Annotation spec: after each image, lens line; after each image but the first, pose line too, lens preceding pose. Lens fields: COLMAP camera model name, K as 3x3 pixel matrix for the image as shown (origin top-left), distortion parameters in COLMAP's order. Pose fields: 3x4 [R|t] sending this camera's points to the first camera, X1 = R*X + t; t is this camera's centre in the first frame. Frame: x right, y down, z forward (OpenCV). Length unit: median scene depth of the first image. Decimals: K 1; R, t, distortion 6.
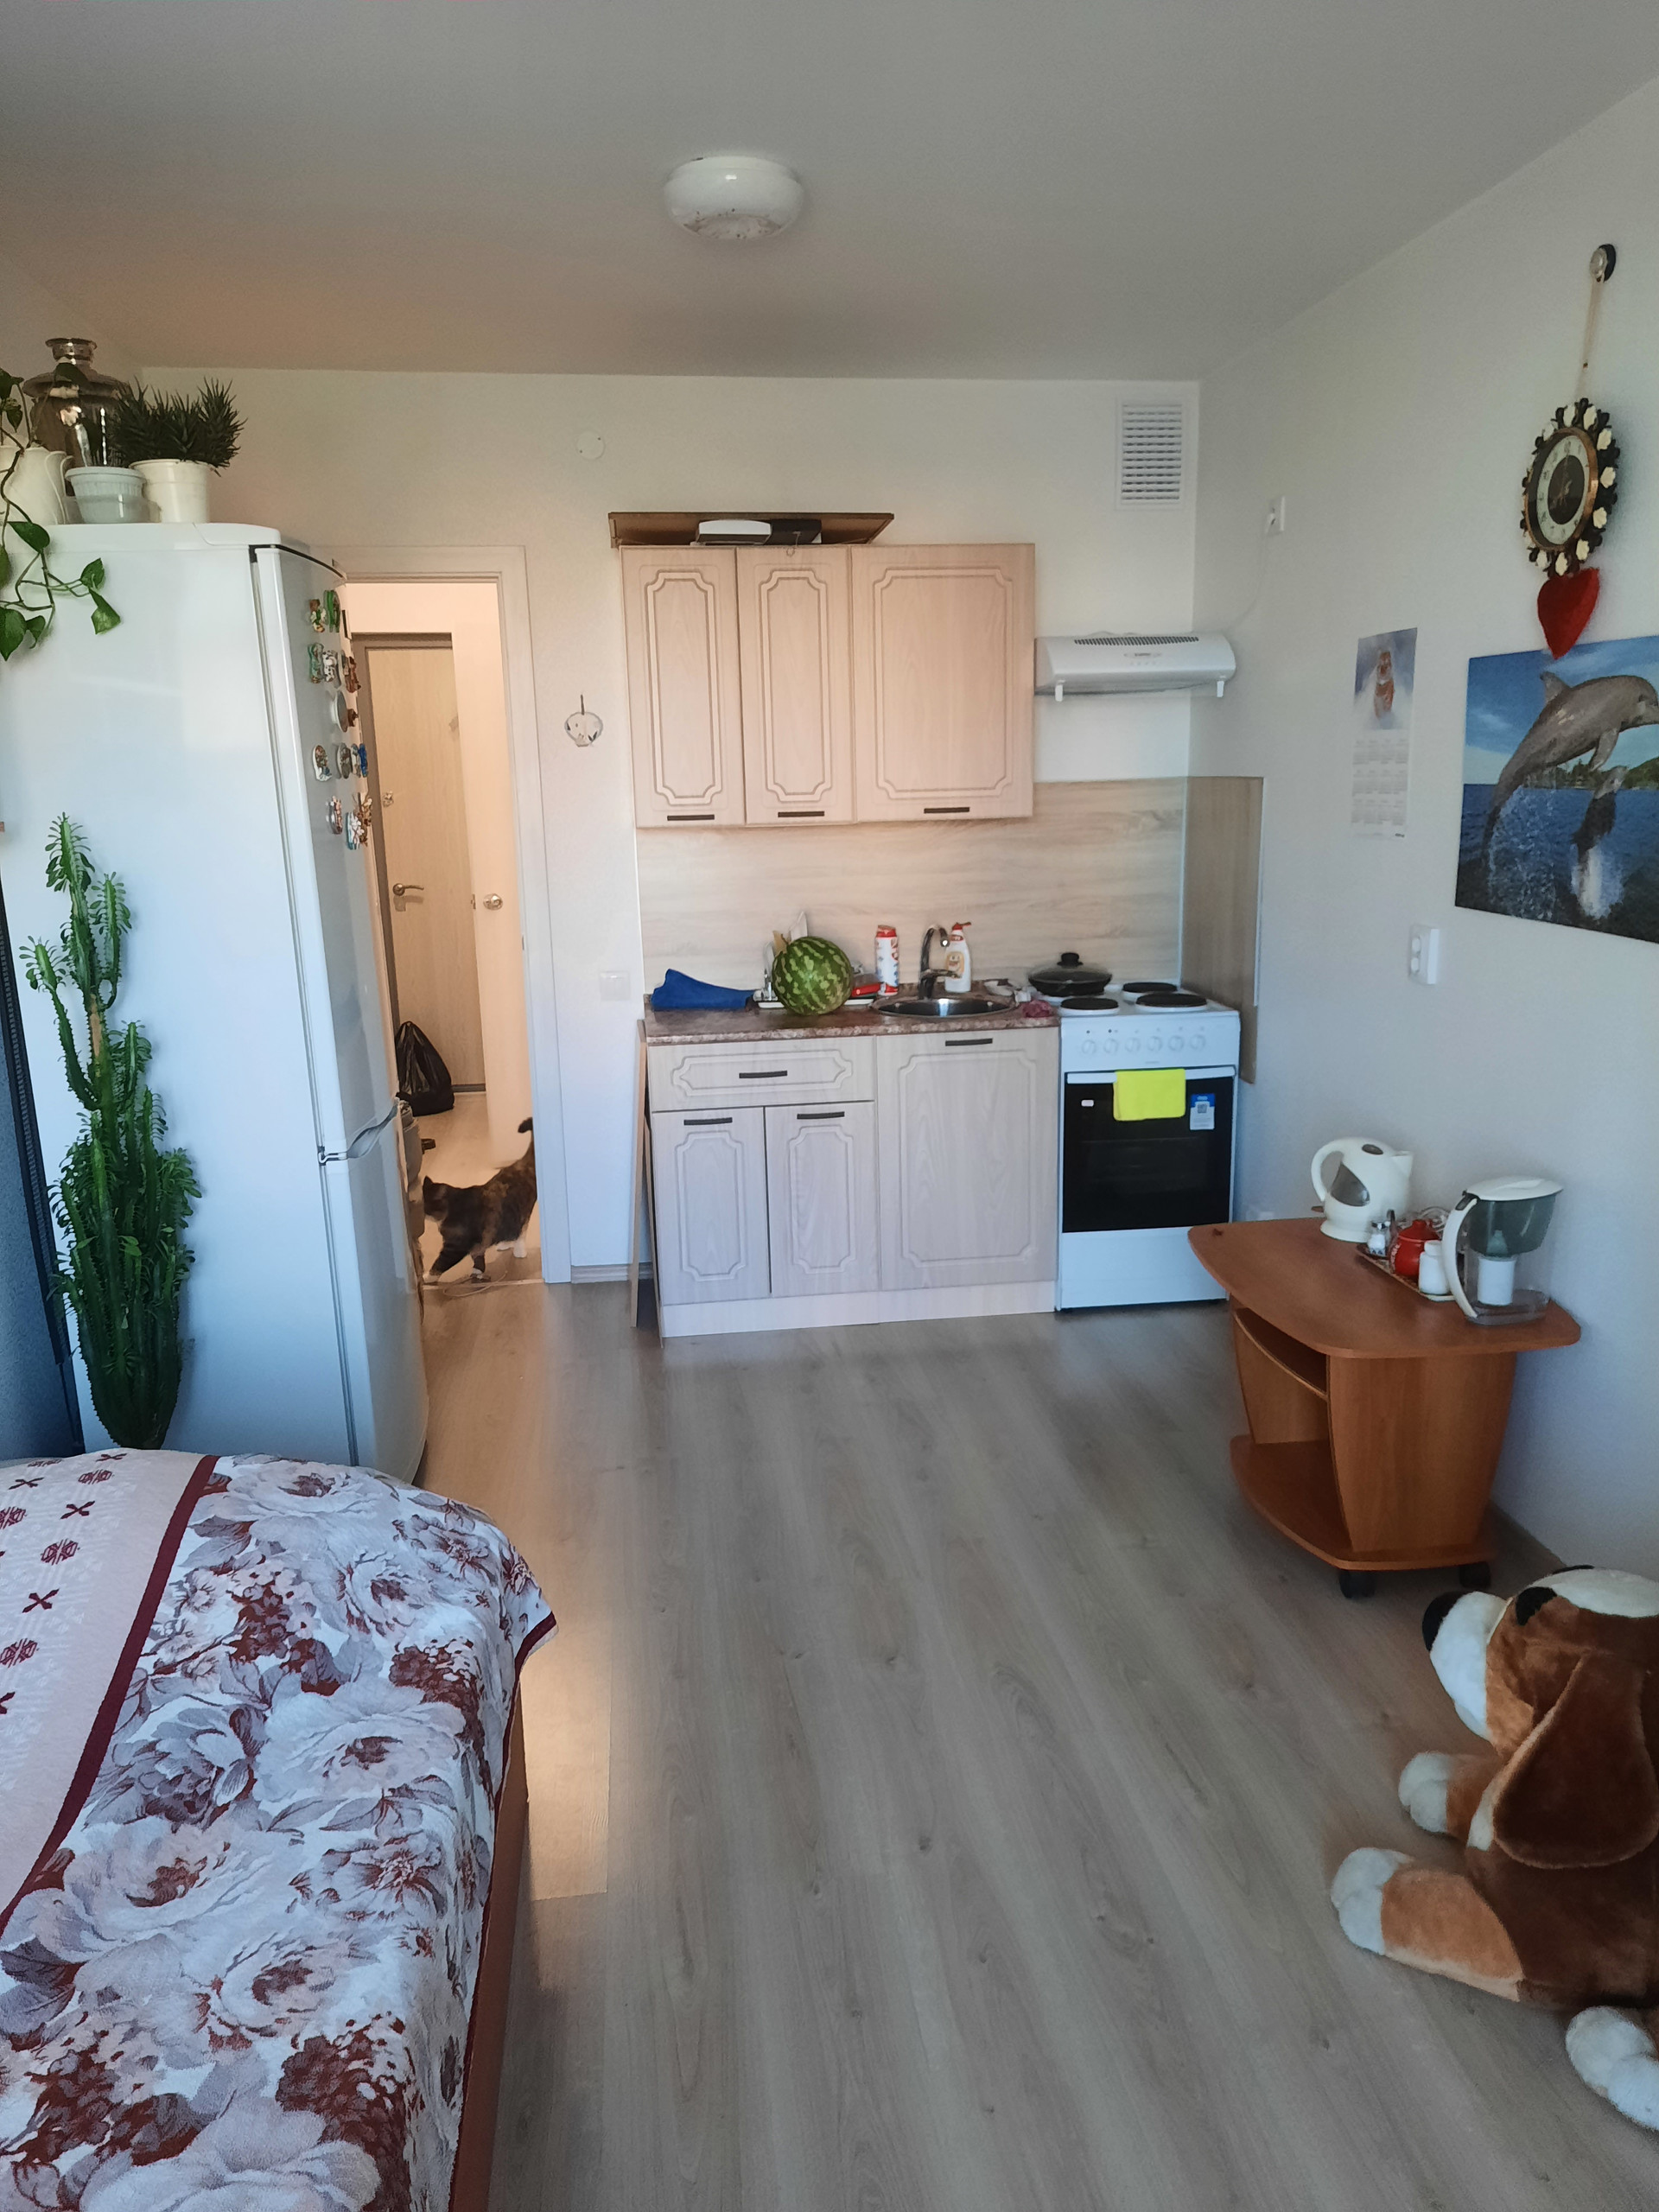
lens RADIAL K [[1610.4, 0, 843.6], [0, 1610.4, 1111.2], [0, 0, 1]] dist [0.069345, -0.075806]
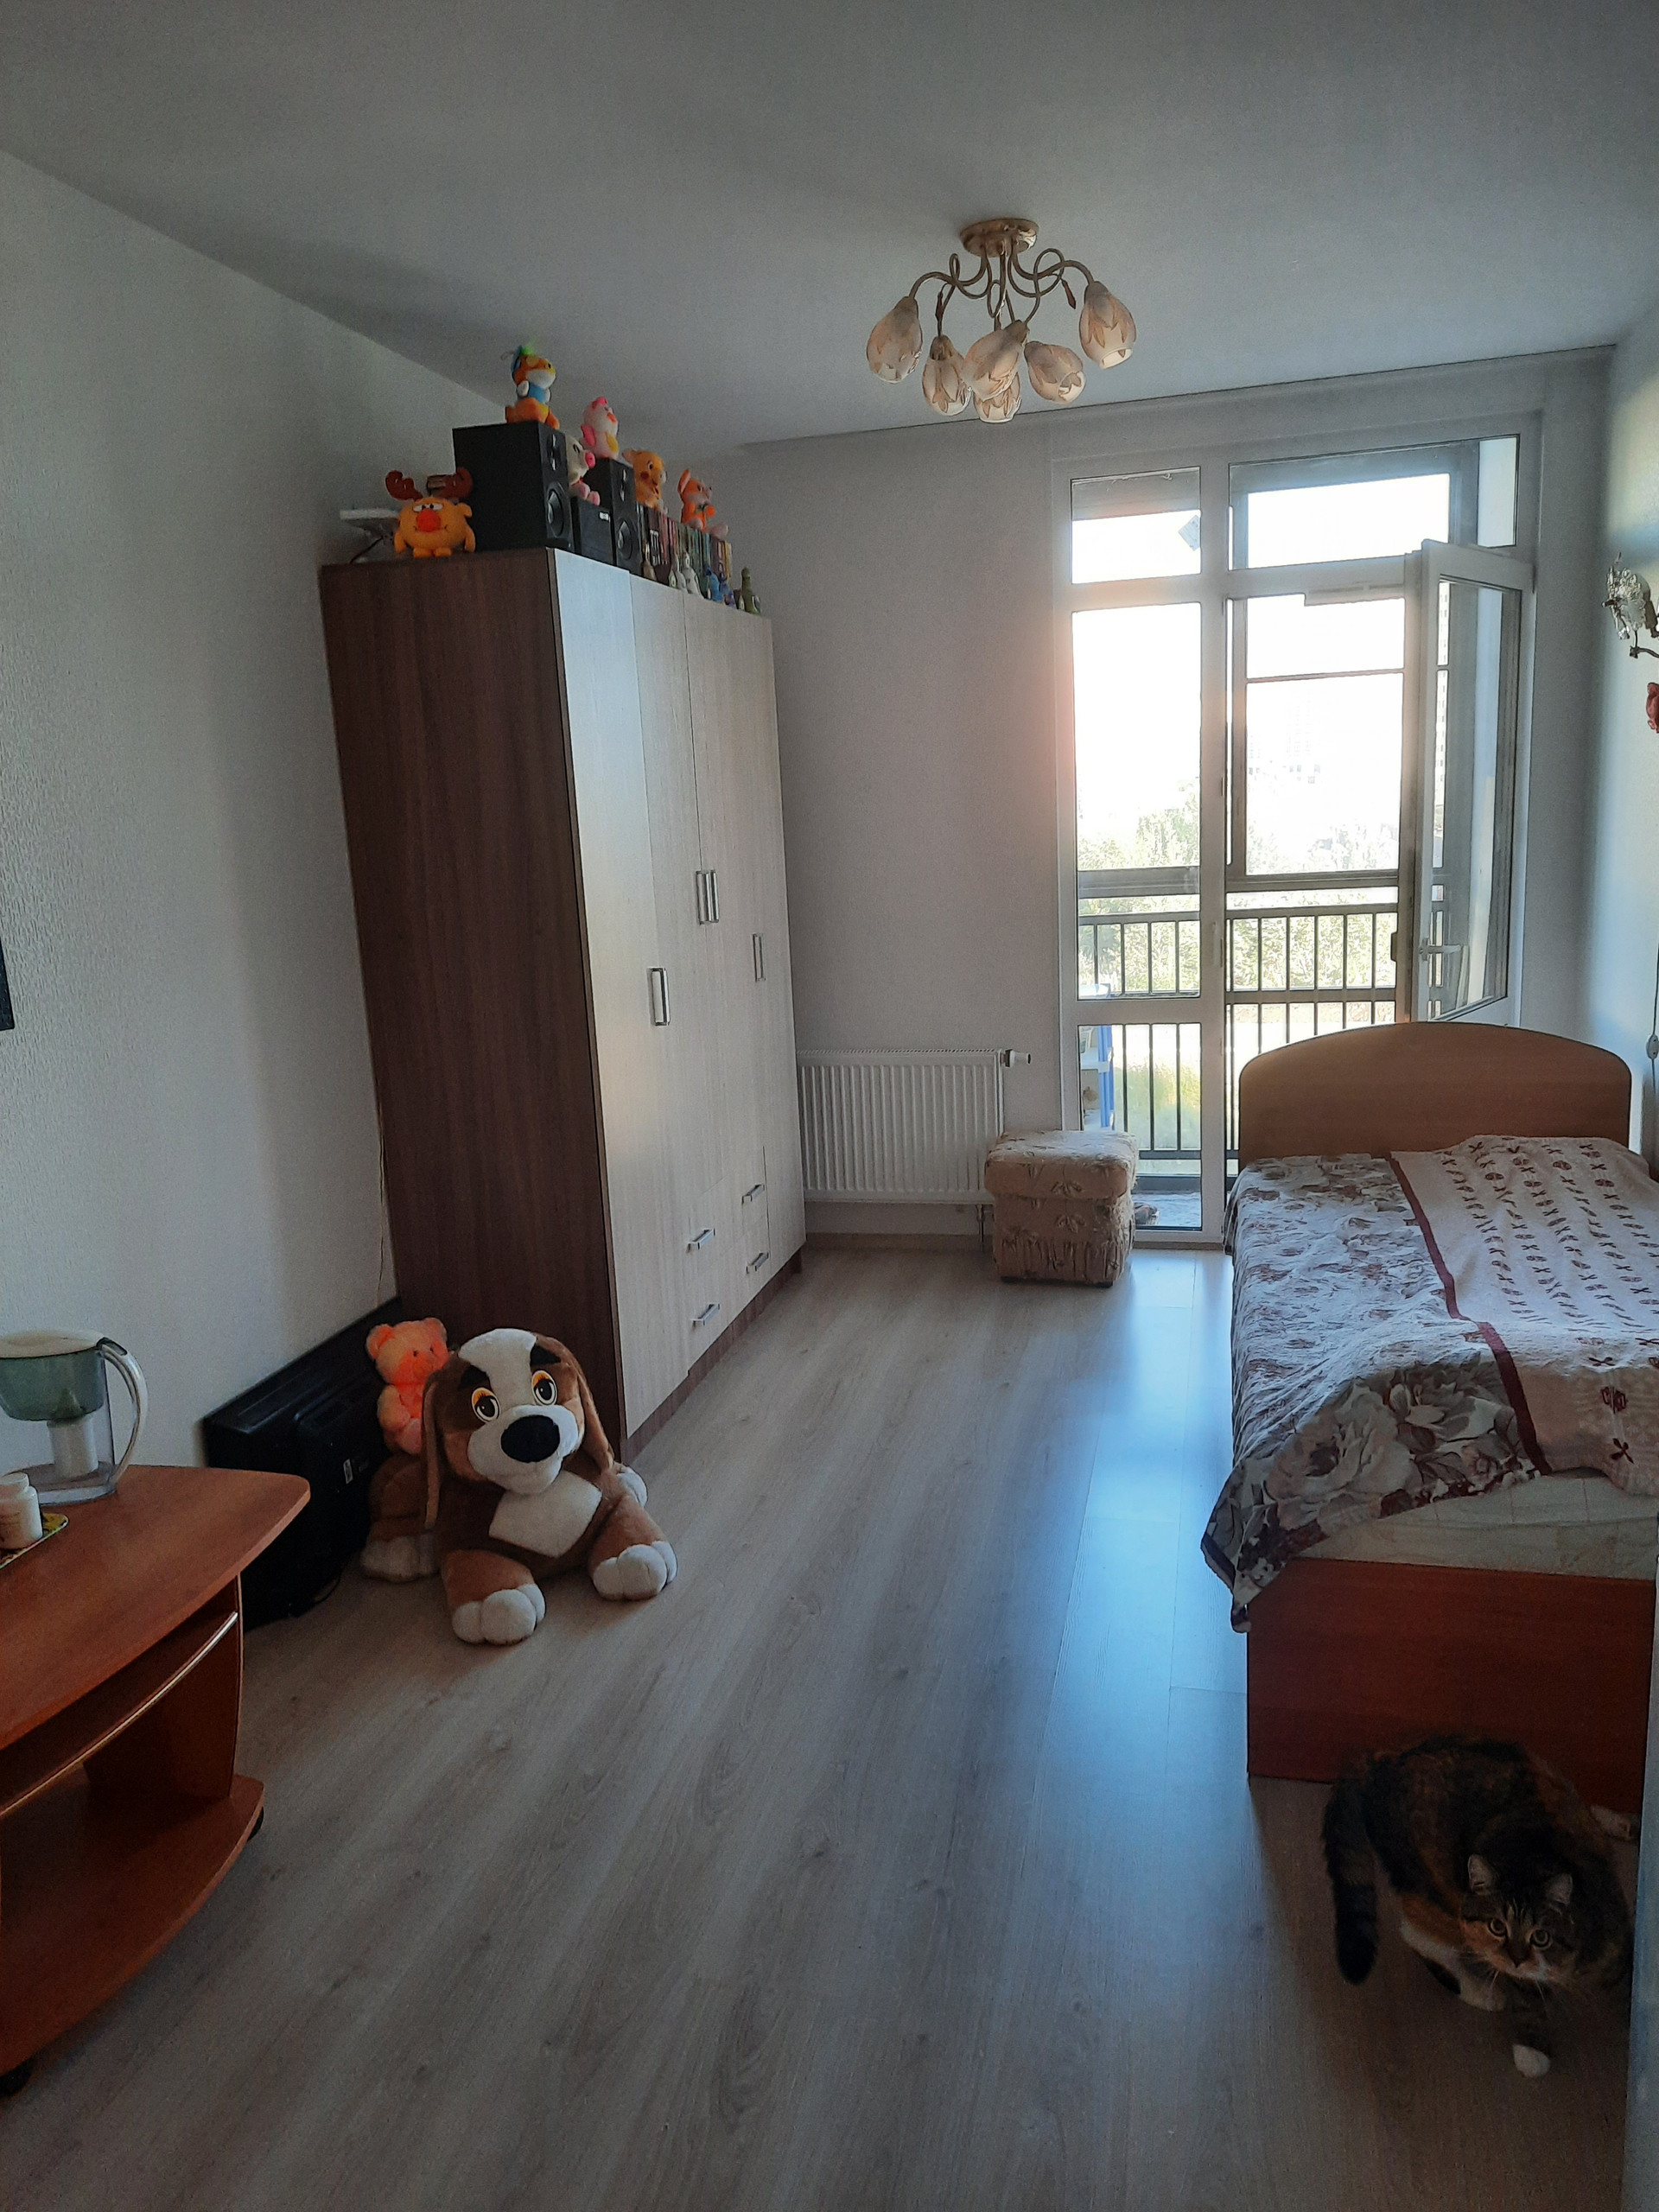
lens RADIAL K [[1610.4, 0, 843.6], [0, 1610.4, 1111.2], [0, 0, 1]] dist [0.069345, -0.075806]
pose [[-0.926913, -0.104939, 0.360305, -0.463889], [0.012993, 0.950557, 0.310277, -0.339147], [-0.375051, 0.292282, -0.879721, 2.725490]]
